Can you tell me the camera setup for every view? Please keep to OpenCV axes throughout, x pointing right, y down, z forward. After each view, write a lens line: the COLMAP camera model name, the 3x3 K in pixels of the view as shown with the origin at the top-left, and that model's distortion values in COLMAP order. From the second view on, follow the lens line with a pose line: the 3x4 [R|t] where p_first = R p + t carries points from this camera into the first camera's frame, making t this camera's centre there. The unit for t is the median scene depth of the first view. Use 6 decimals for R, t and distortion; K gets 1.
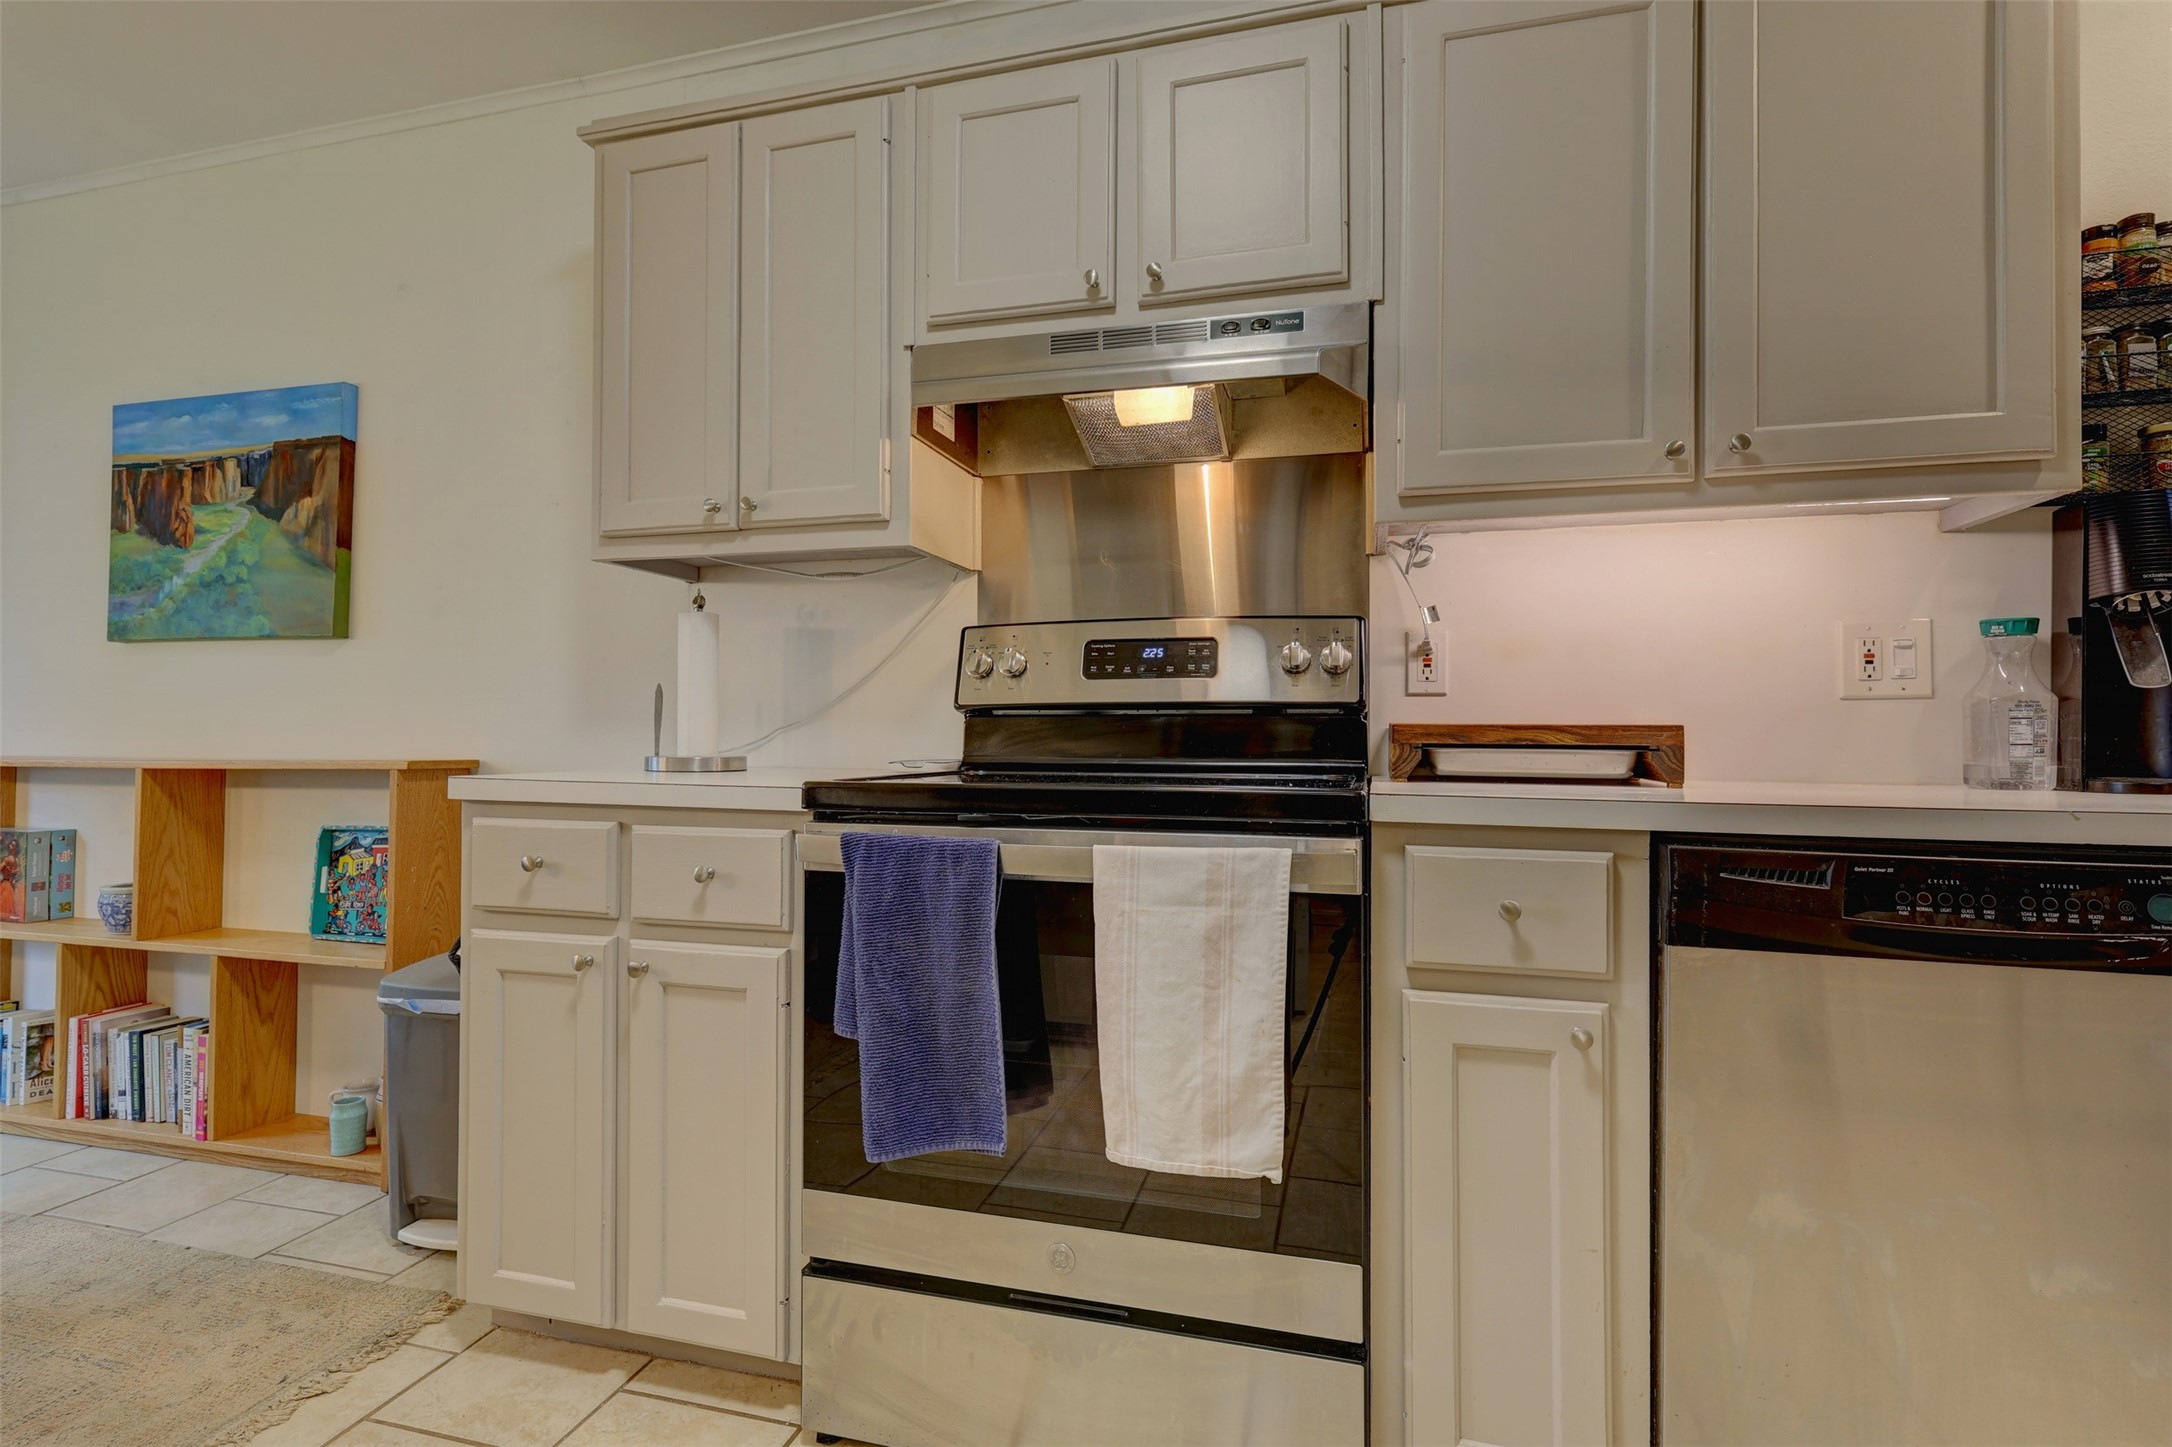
lens RADIAL K [[1042.4, 0, 1083.2], [0, 1042.4, 717.8], [0, 0, 1]] dist [-0.003684, 0.000084]
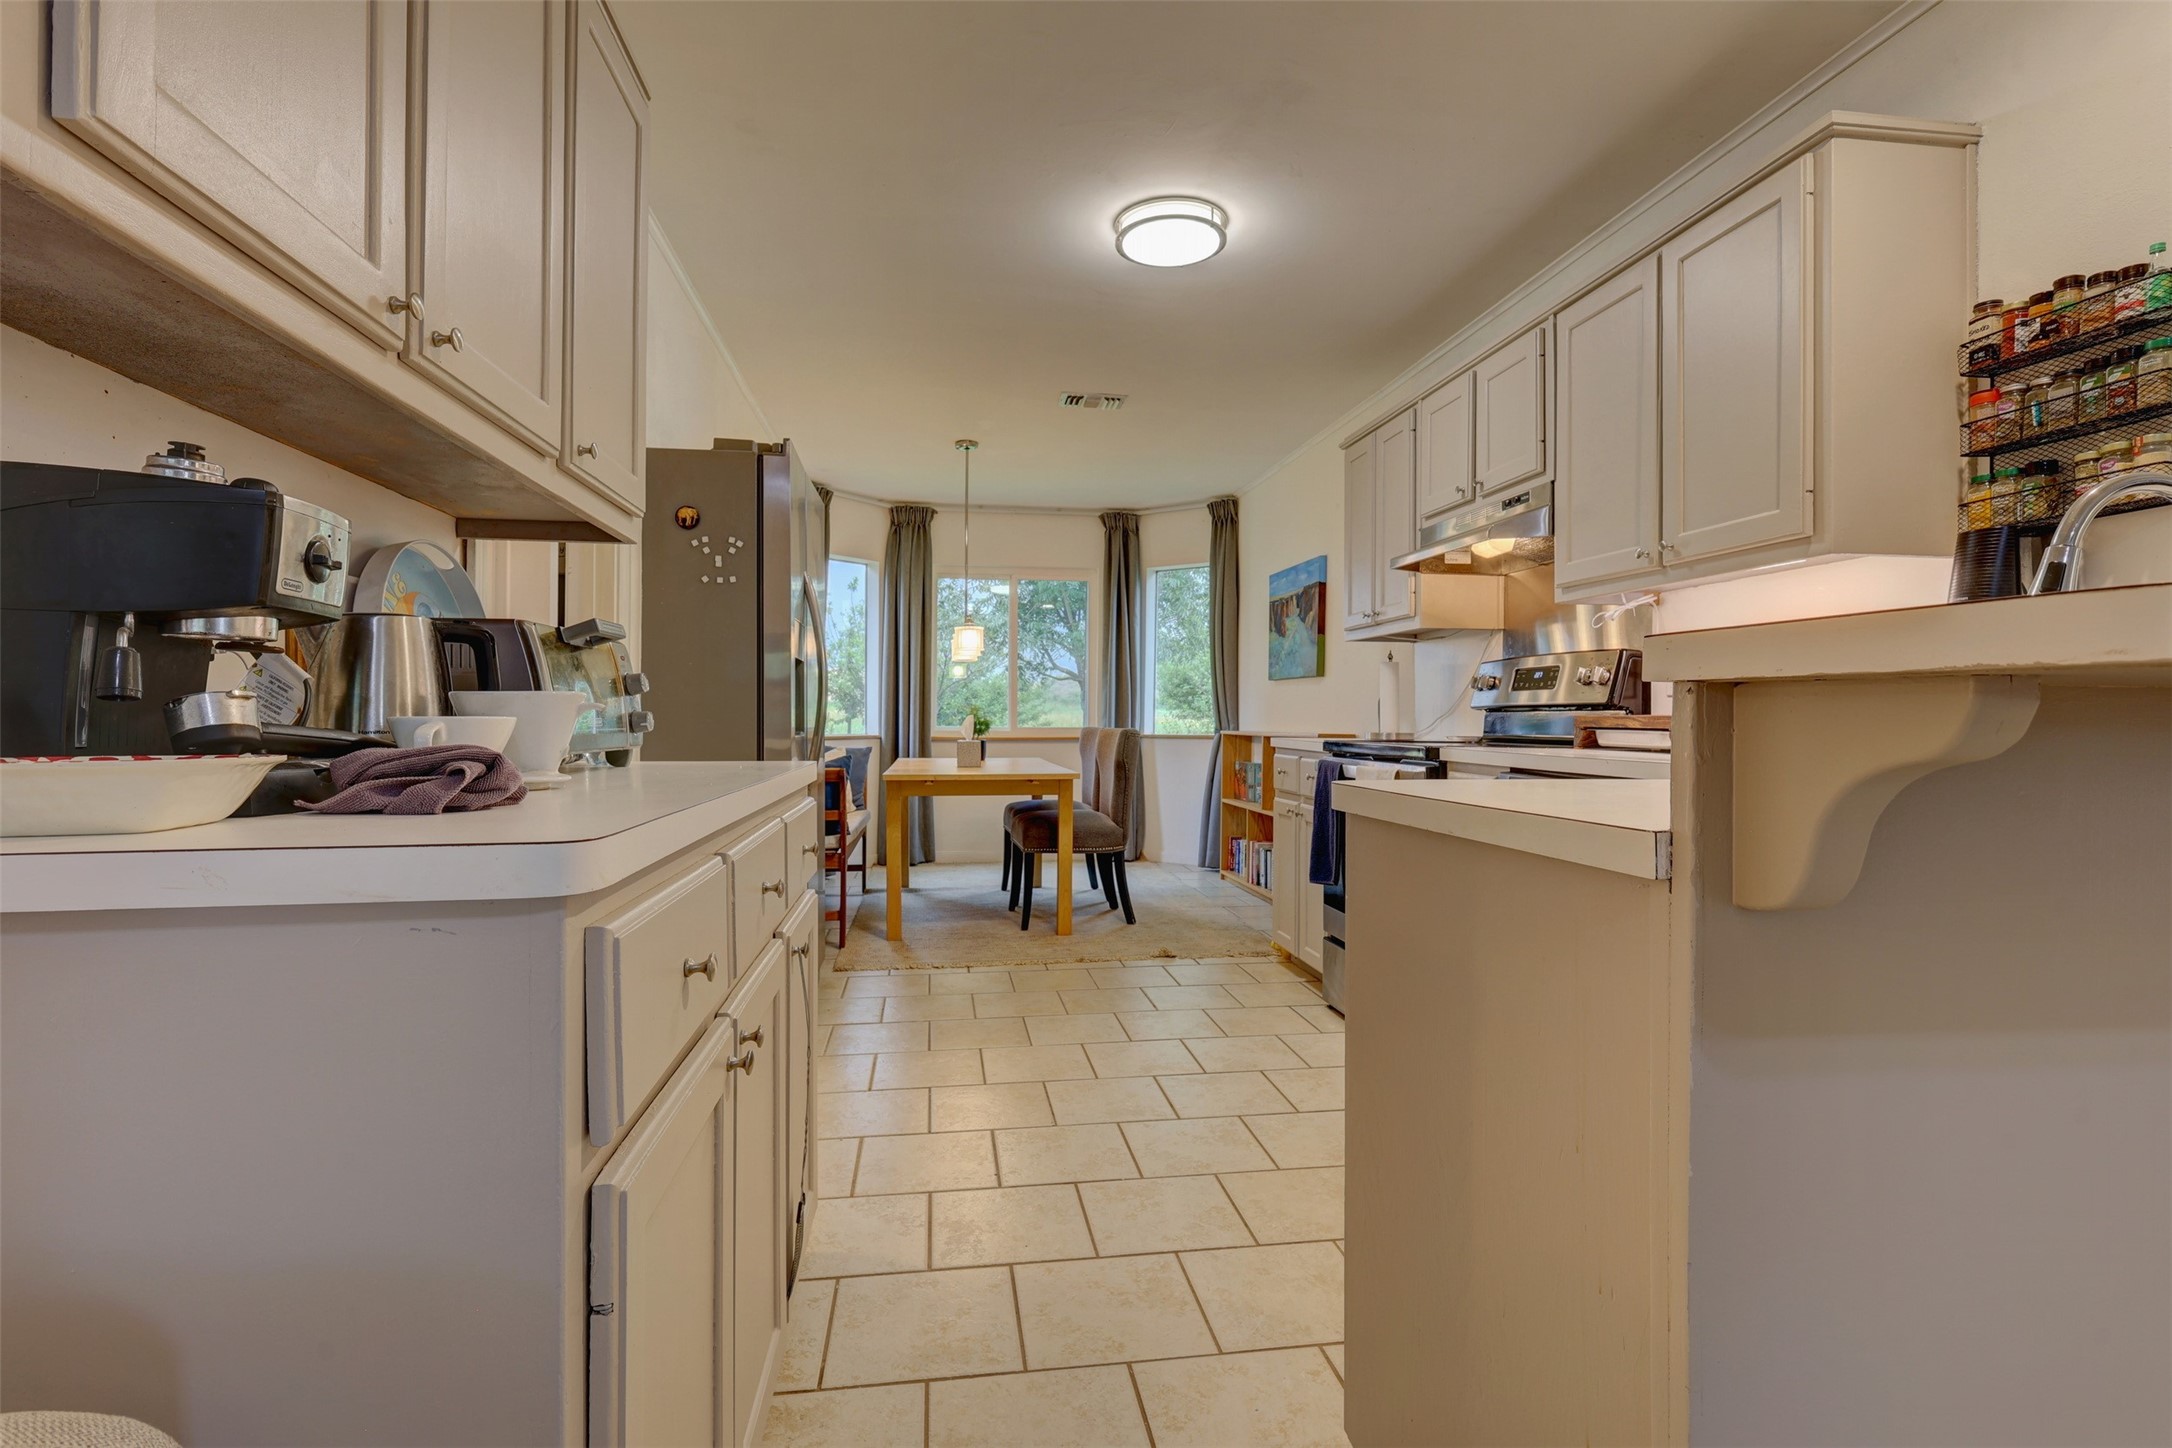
lens RADIAL K [[1042.4, 0, 1084.7], [0, 1042.4, 718.4], [0, 0, 1]] dist [-0.003684, 0.000084]
pose [[0.406043, -0.000368, -0.913854, 1.282858], [0.007421, 0.999968, 0.002895, -0.000455], [0.913824, -0.007958, 0.406033, -0.379416]]
